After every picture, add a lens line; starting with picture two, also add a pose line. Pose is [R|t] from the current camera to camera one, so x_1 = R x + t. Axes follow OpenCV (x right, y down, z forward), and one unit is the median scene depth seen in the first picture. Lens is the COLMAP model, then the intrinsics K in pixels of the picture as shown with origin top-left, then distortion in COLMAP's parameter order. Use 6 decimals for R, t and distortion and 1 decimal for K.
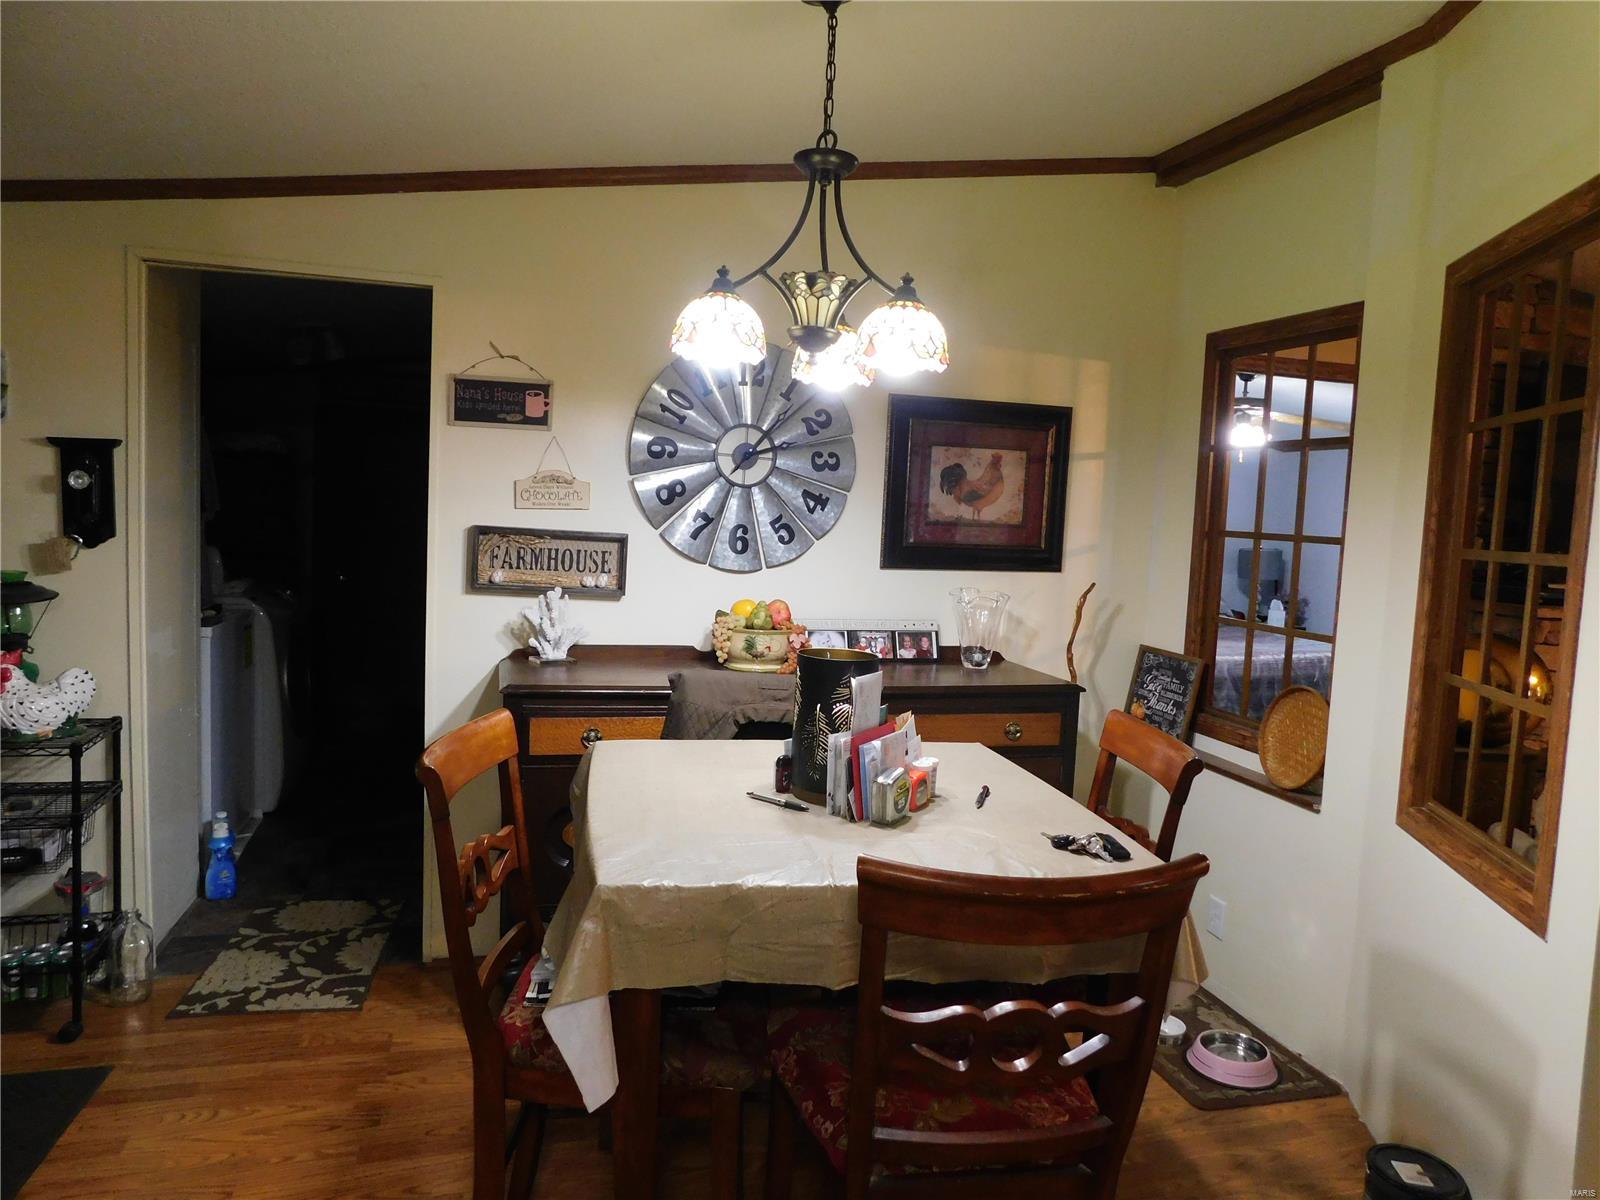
lens RADIAL K [[1060.1, 0, 803.1], [0, 1060.1, 597.8], [0, 0, 1]] dist [-0.069499, 0.054492]
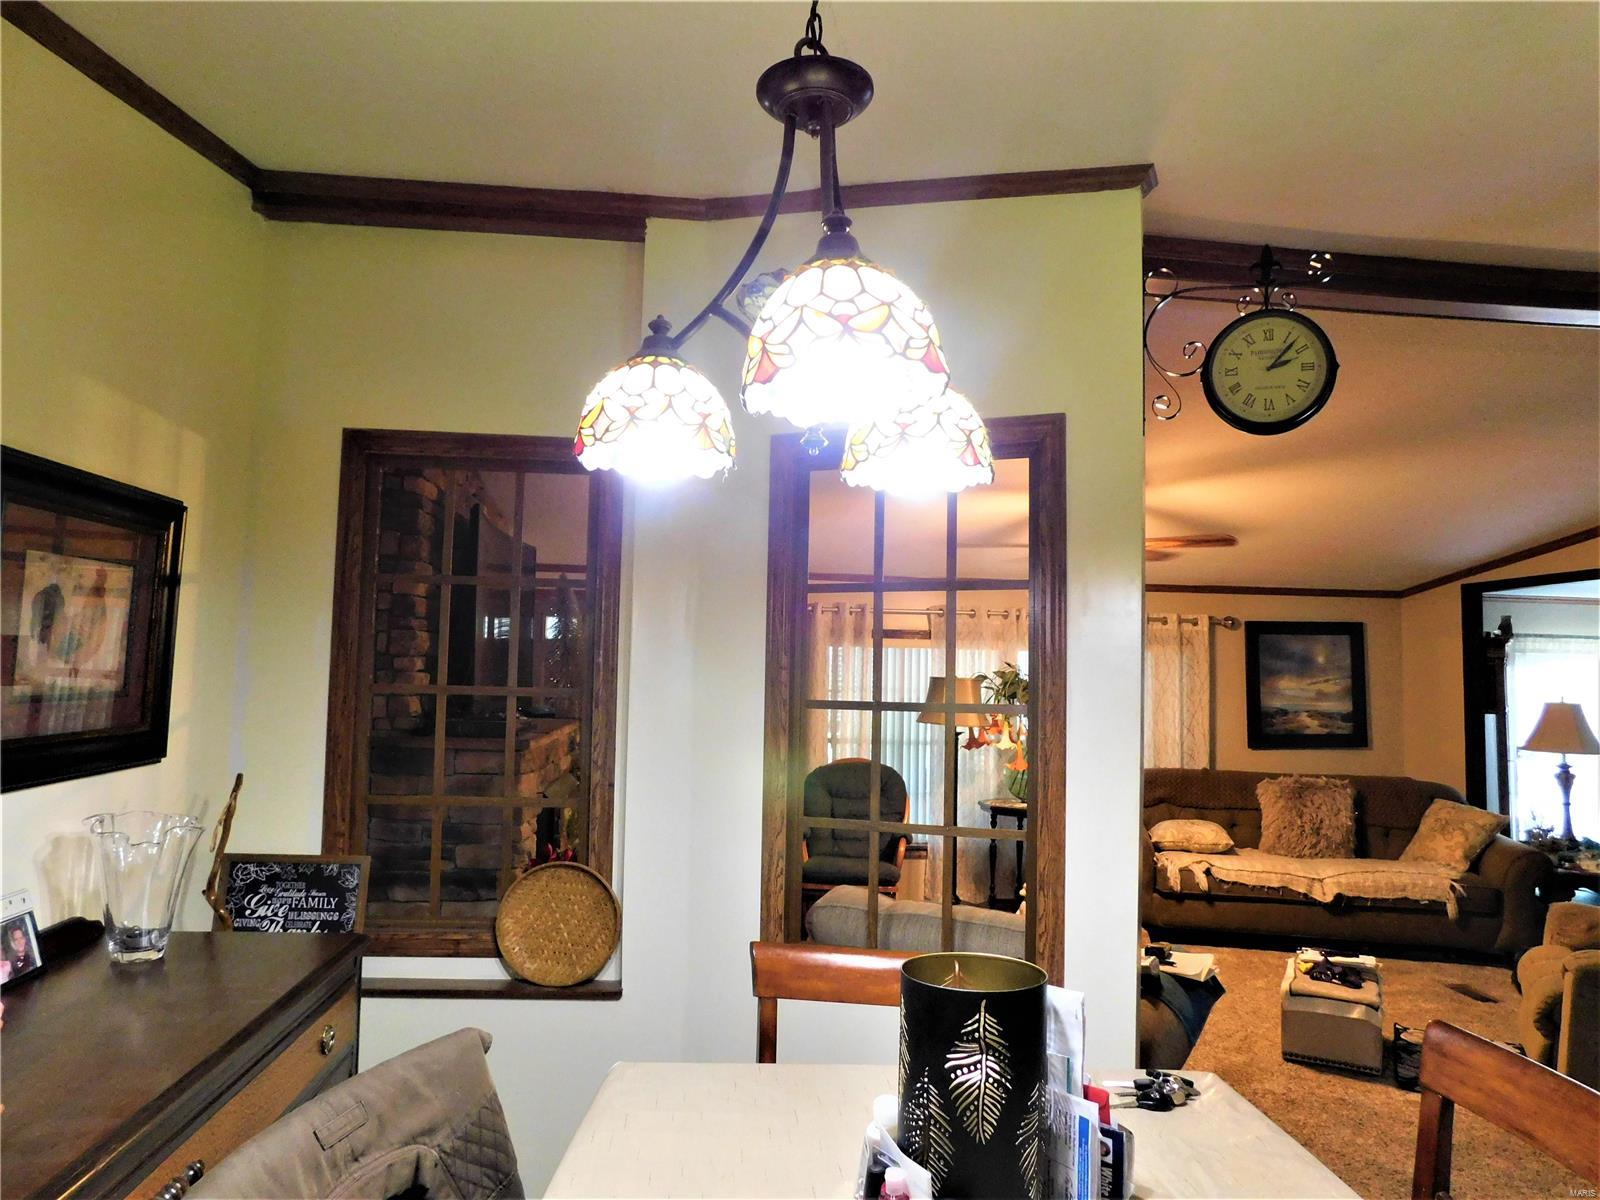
lens RADIAL K [[1060.1, 0, 803.1], [0, 1060.1, 597.8], [0, 0, 1]] dist [-0.069499, 0.054492]
pose [[0.176650, 0.025035, 0.983955, -0.300141], [0.069896, 0.996834, -0.037911, -0.073873], [-0.981789, 0.075471, 0.174341, 0.532251]]
